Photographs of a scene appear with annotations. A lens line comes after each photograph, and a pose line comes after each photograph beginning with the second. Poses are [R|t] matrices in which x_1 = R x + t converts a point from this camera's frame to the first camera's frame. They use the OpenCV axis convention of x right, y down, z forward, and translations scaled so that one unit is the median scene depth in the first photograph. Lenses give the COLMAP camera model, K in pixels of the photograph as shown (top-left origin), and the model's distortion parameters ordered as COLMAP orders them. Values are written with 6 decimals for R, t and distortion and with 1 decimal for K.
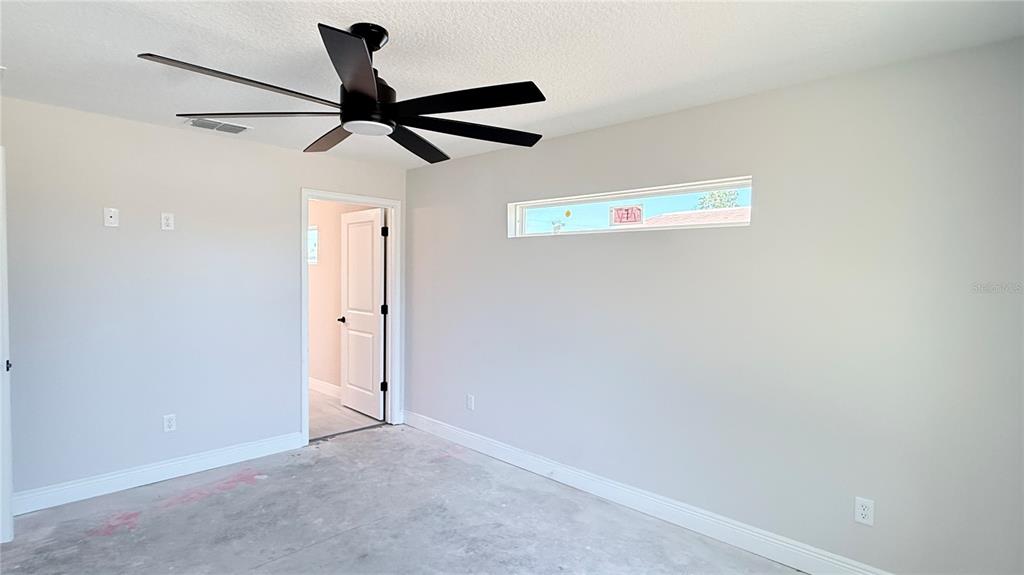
lens RADIAL K [[512.0, 0, 512.0], [0, 512.0, 287.5], [0, 0, 1]] dist [0.000439, -0.000304]
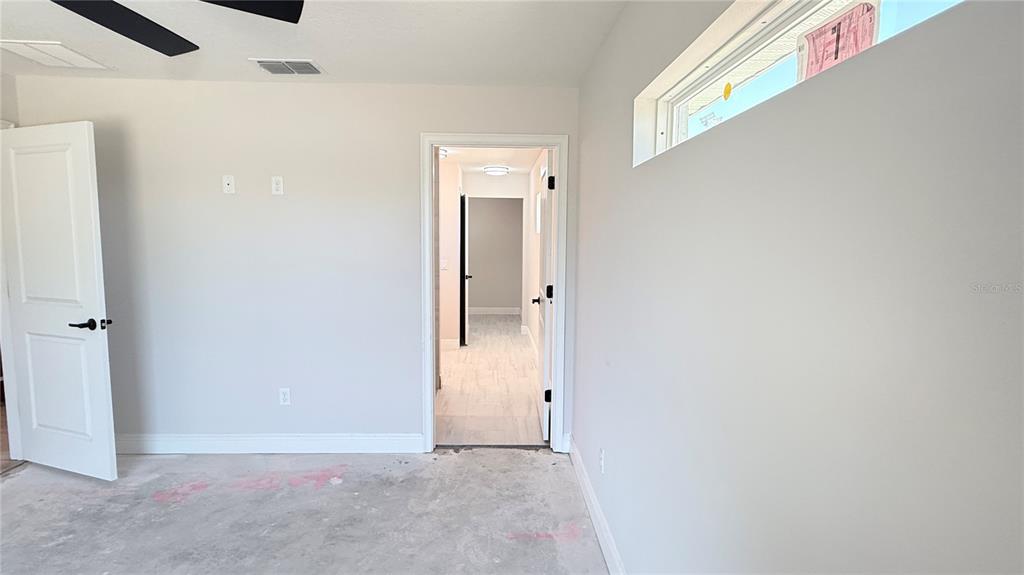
lens RADIAL K [[512.0, 0, 512.0], [0, 512.0, 287.5], [0, 0, 1]] dist [0.000439, -0.000304]
pose [[0.712428, 0.059388, -0.699228, 0.277071], [-0.020270, 0.997738, 0.064089, -0.010381], [0.701452, -0.031485, 0.712021, 0.573923]]
